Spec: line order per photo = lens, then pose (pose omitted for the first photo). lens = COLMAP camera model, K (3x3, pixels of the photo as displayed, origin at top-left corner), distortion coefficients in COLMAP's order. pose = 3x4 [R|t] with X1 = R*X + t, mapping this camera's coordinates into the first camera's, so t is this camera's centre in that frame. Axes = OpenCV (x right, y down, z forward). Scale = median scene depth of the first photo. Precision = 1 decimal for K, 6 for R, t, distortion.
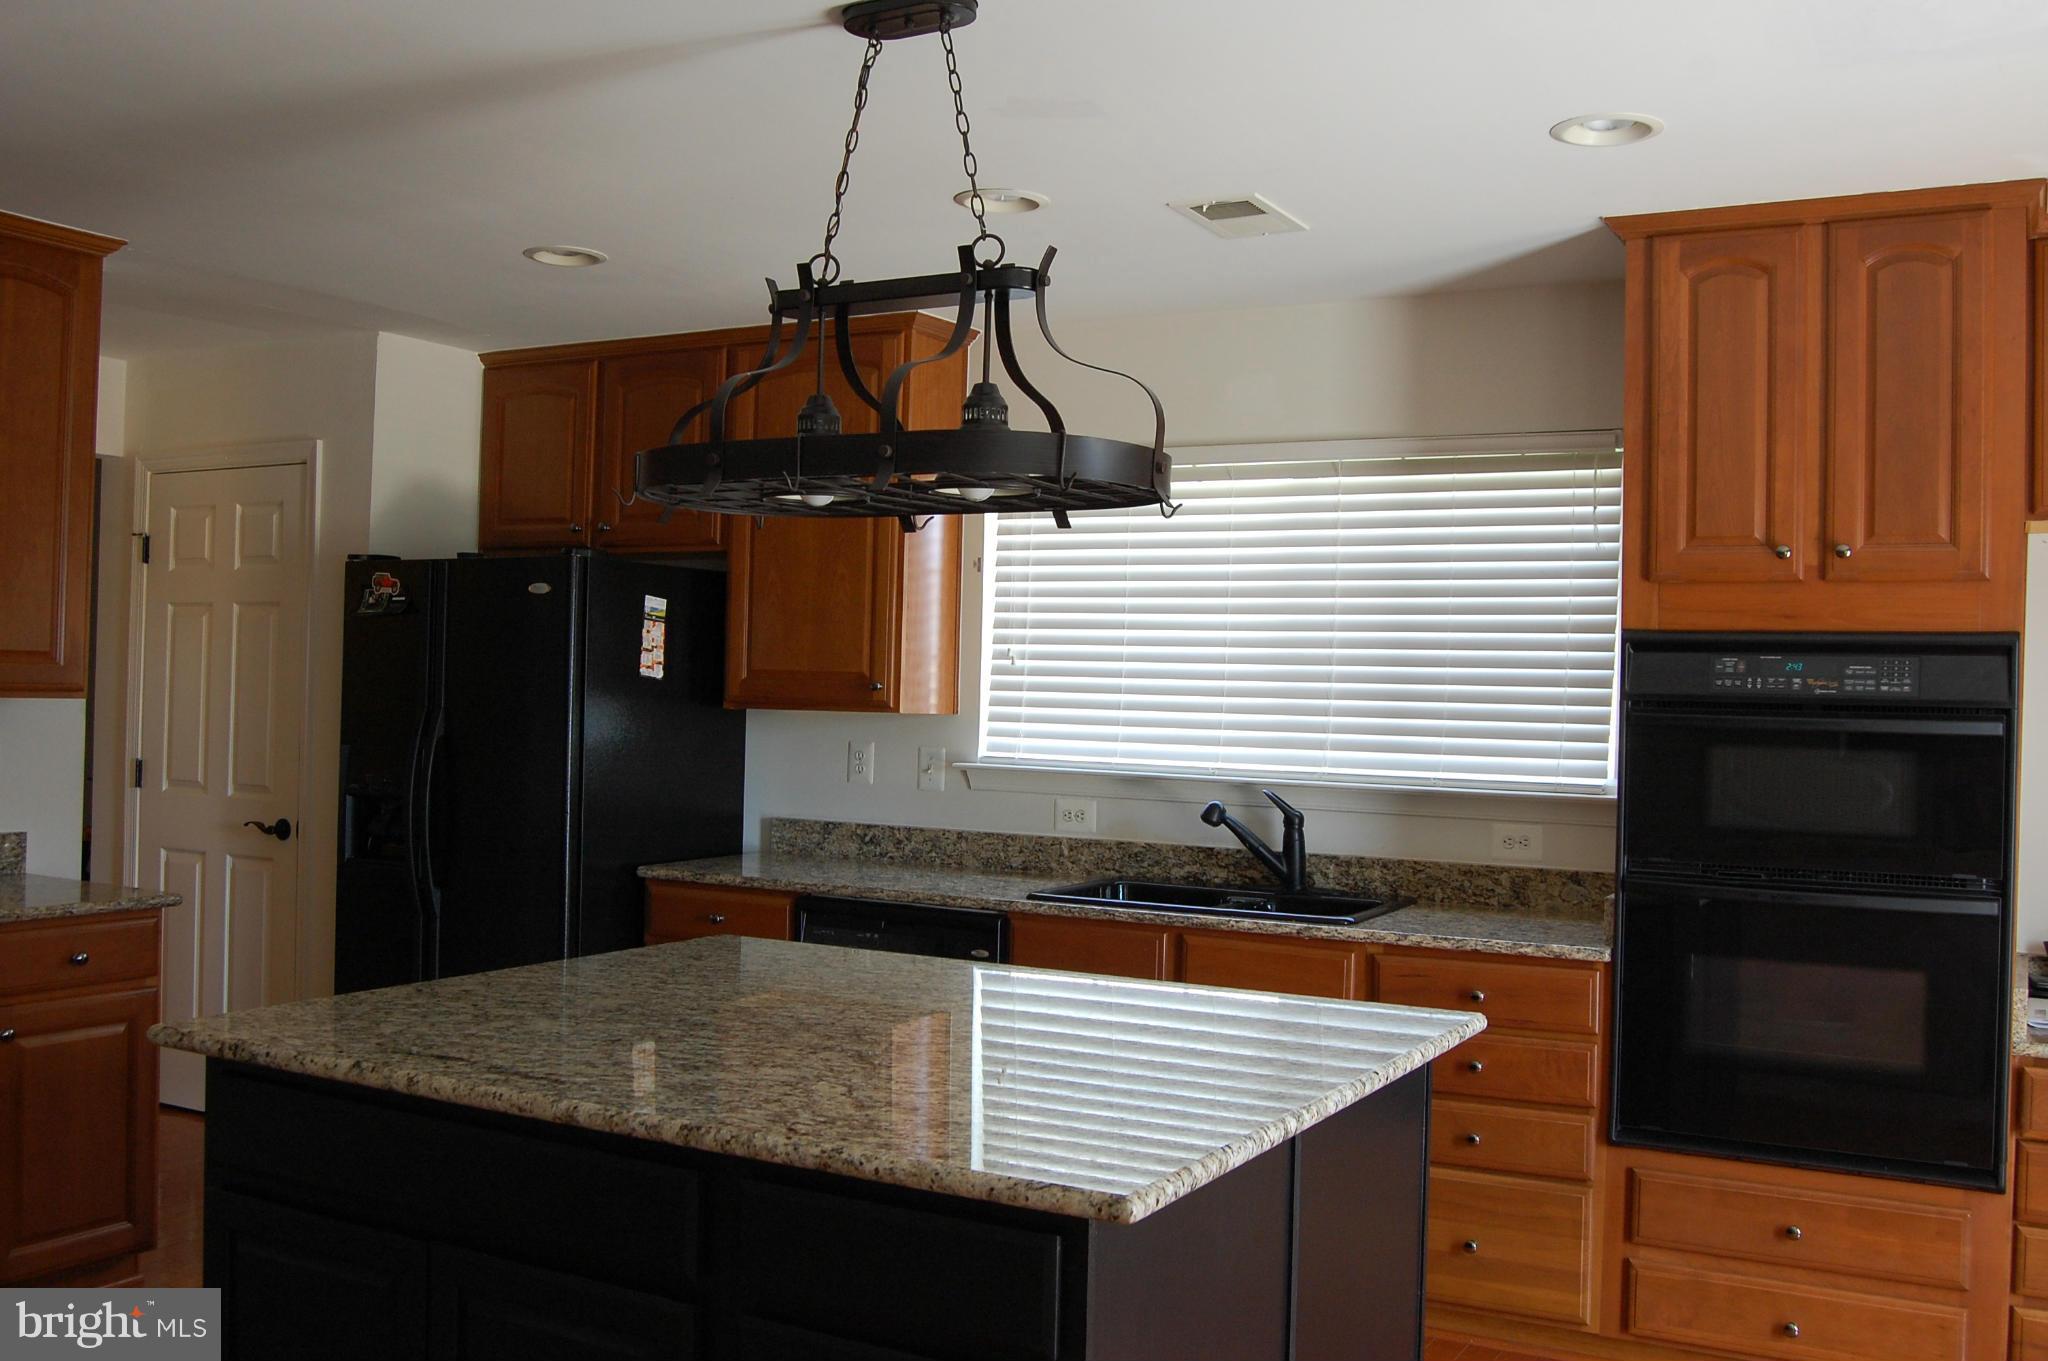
lens RADIAL K [[1859.5, 0, 1024.0], [0, 1859.5, 680.5], [0, 0, 1]] dist [-0.082988, 0.032293]
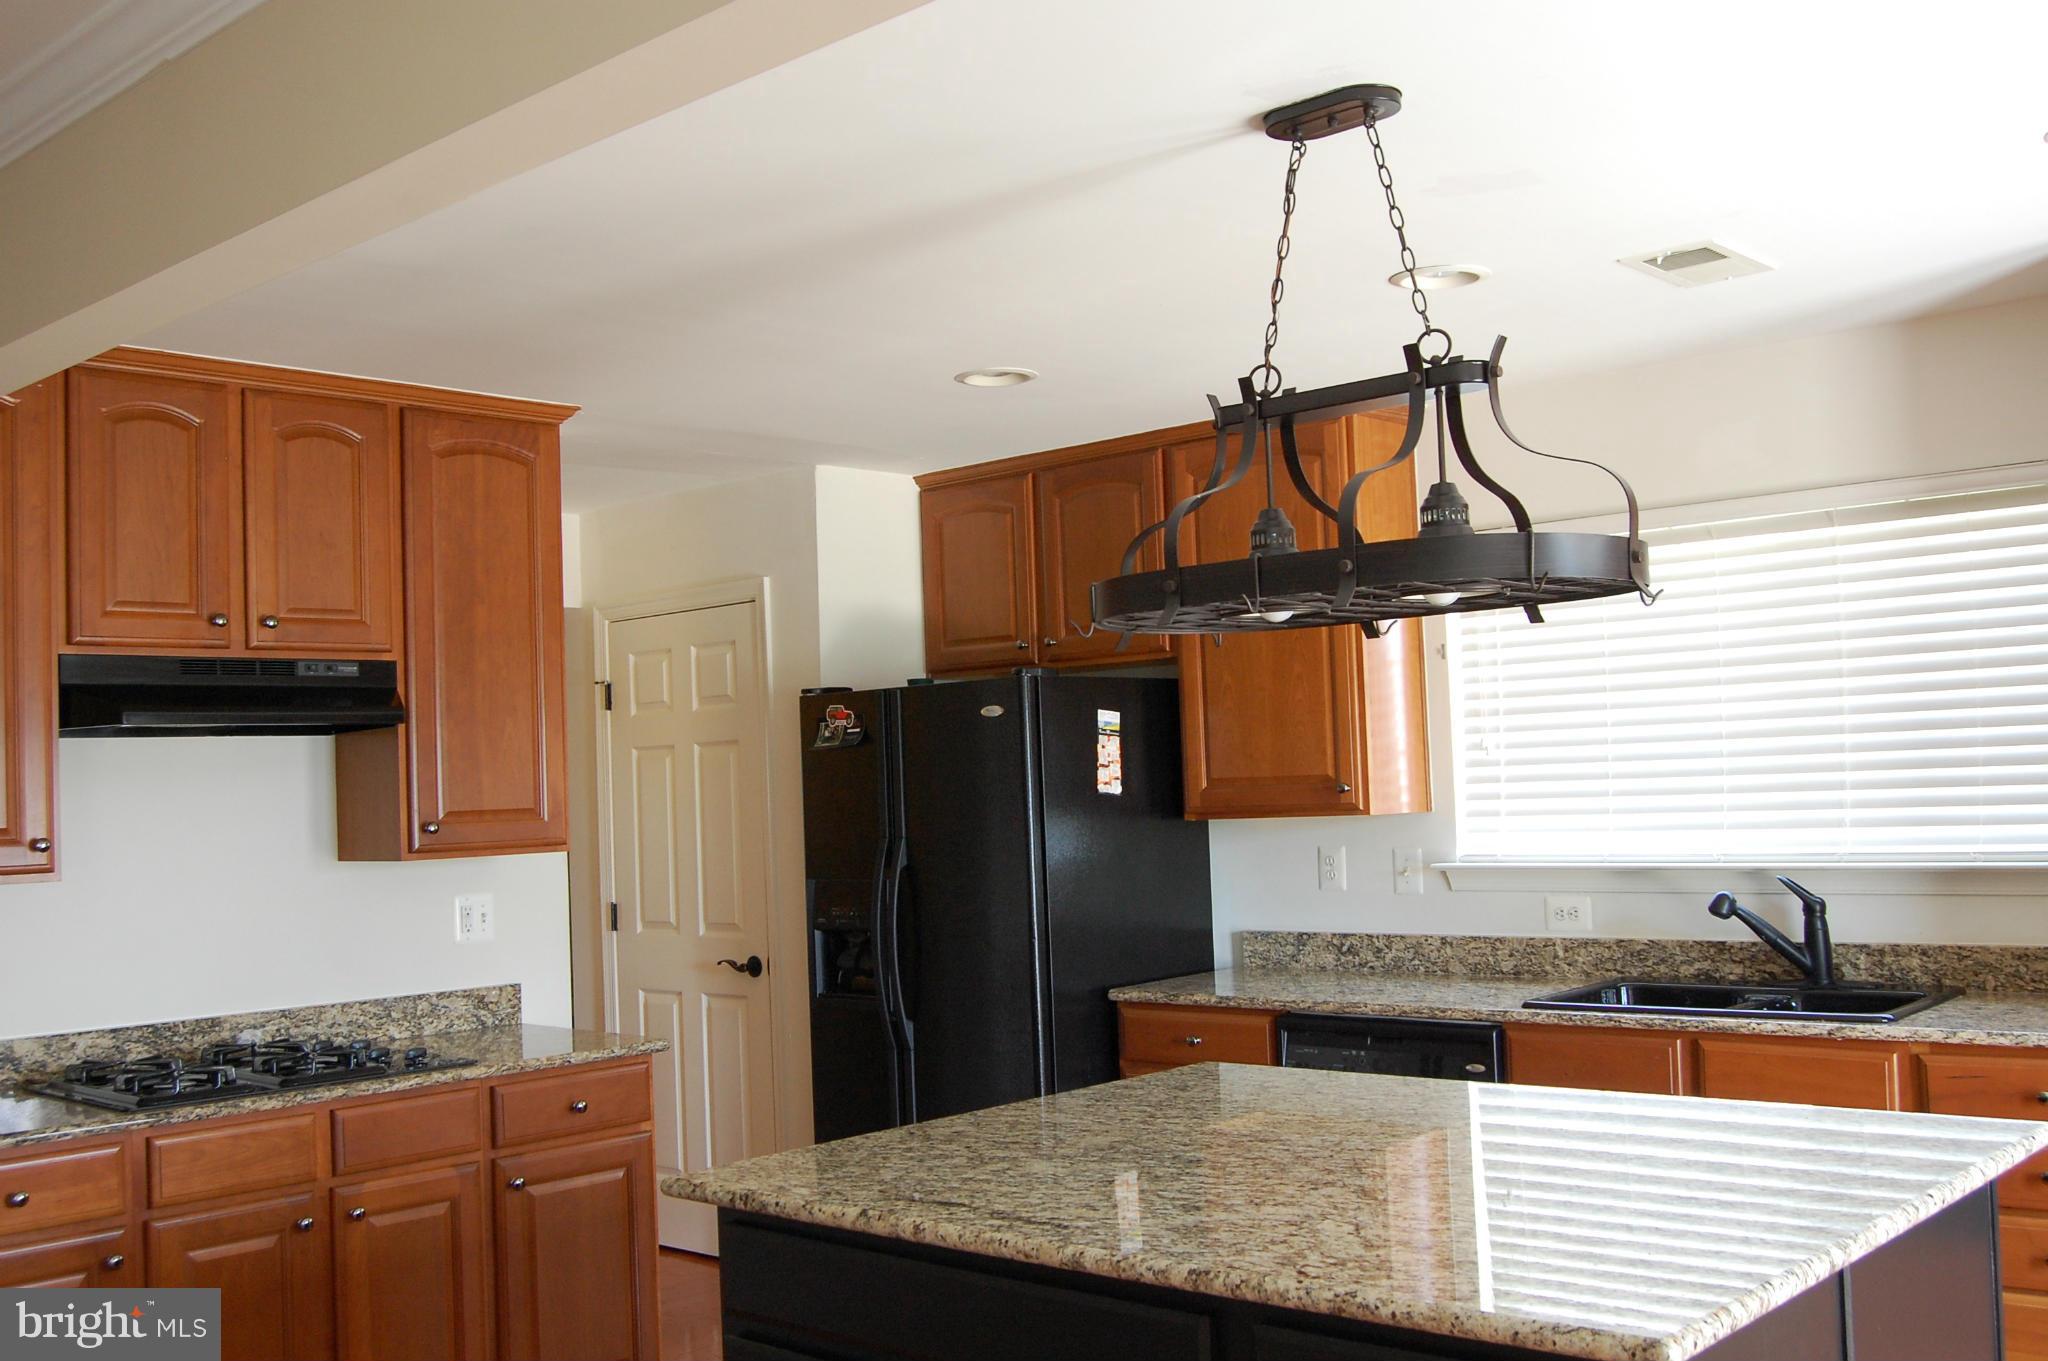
lens RADIAL K [[1980.7, 0, 1024.0], [0, 1980.7, 680.5], [0, 0, 1]] dist [-0.080373, 0.040599]
pose [[0.970613, -0.075203, -0.228593, -0.003589], [0.064988, 0.996535, -0.051901, -0.012601], [0.231704, 0.035520, 0.972138, -0.028261]]
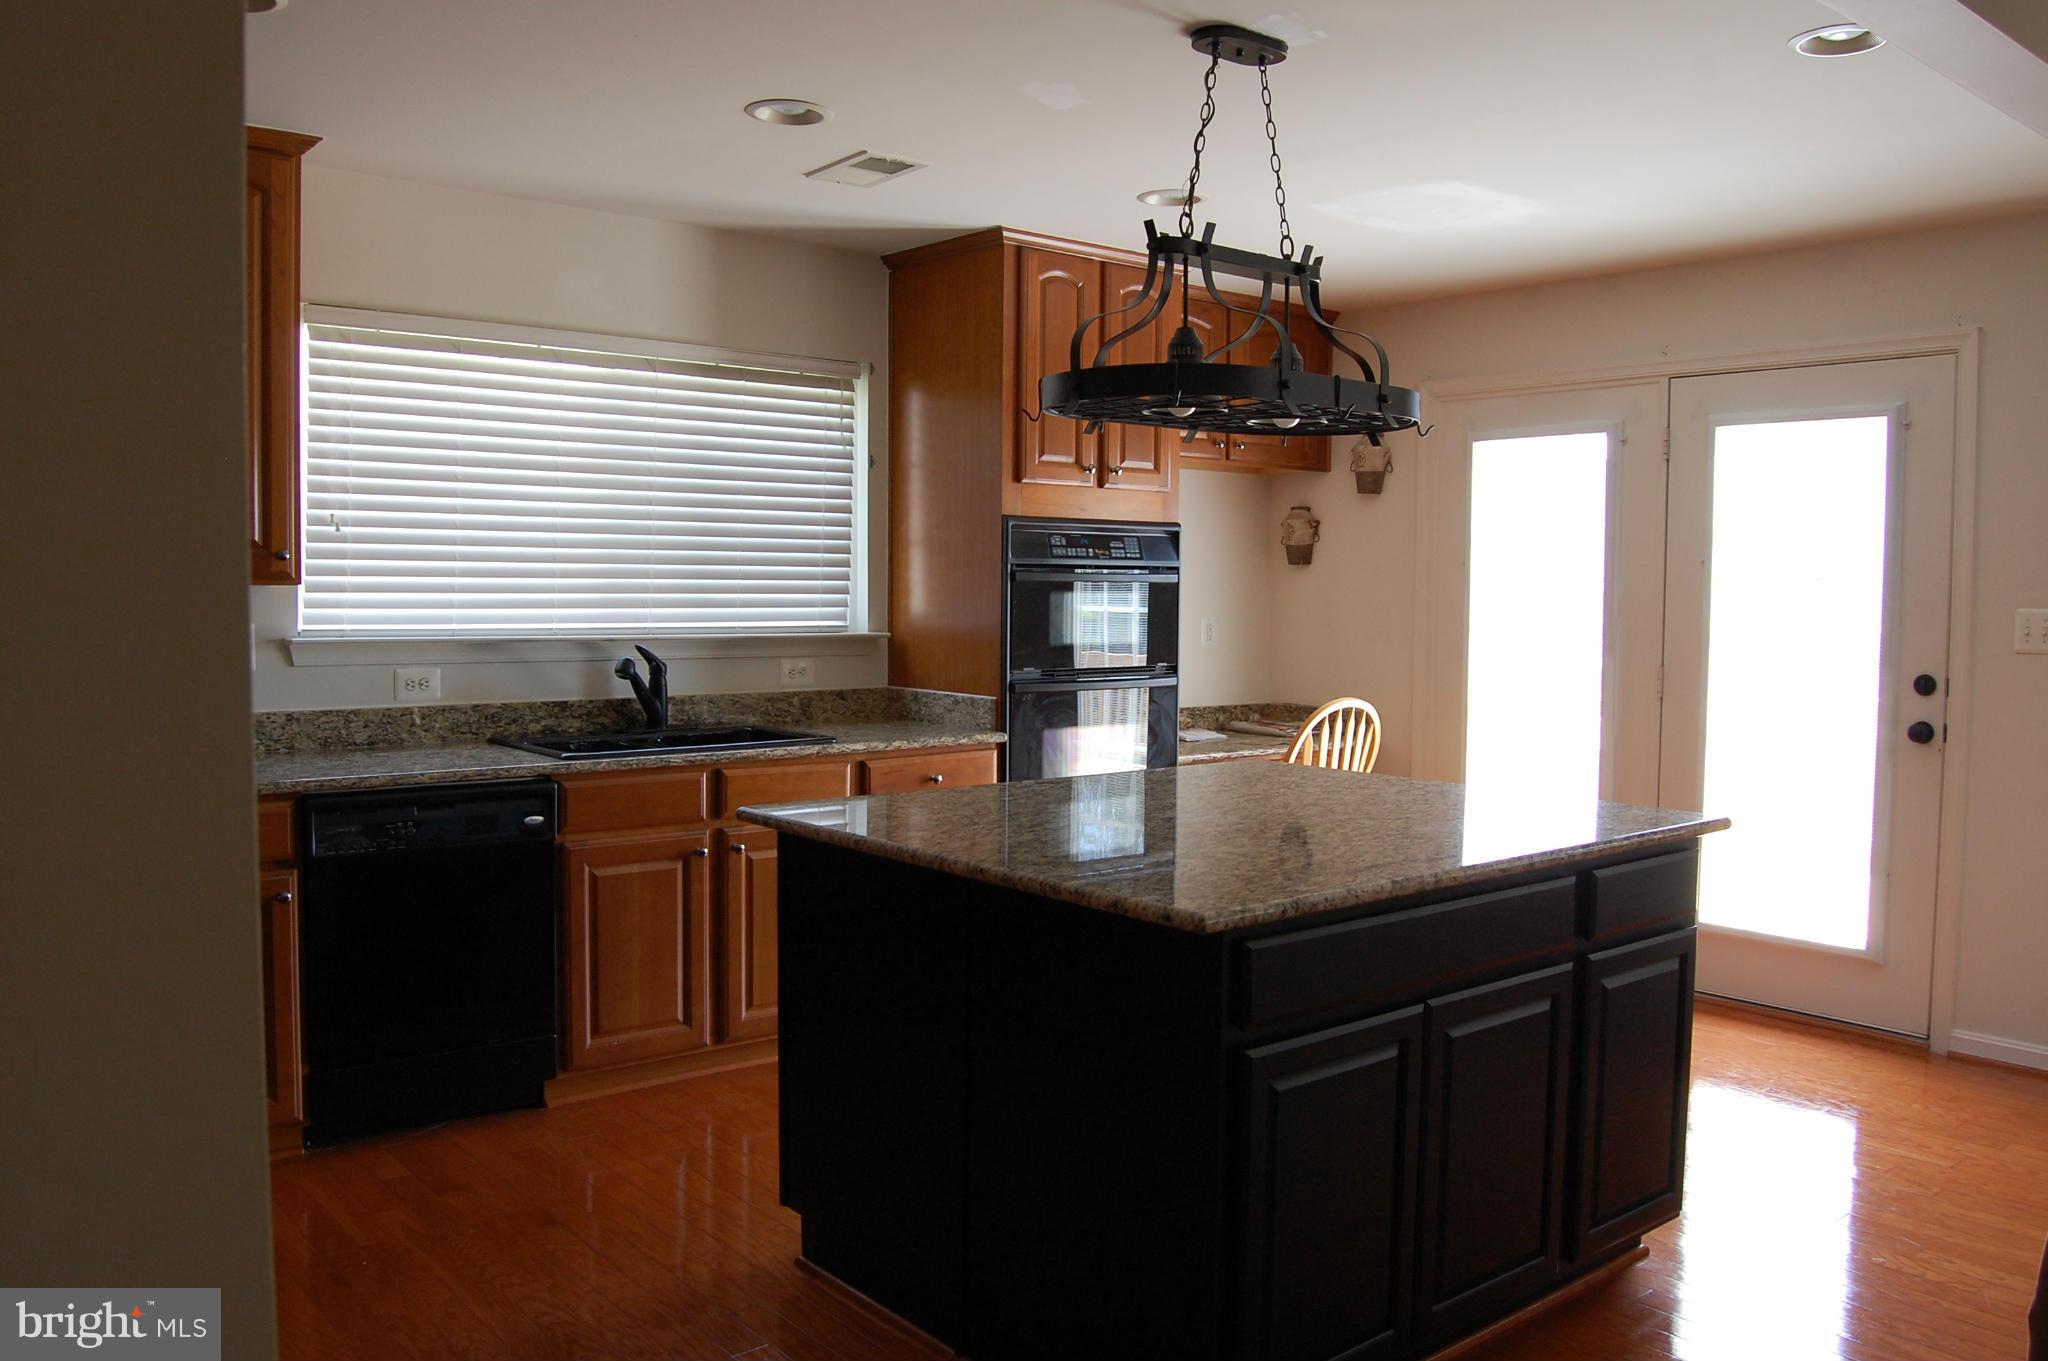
lens RADIAL K [[1614.6, 0, 1024.0], [0, 1614.6, 680.5], [0, 0, 1]] dist [-0.062938, 0.001671]
pose [[0.361934, -0.077003, 0.929018, -0.820855], [-0.007859, 0.996295, 0.085641, -0.006552], [-0.932171, -0.038297, 0.359987, 0.489914]]
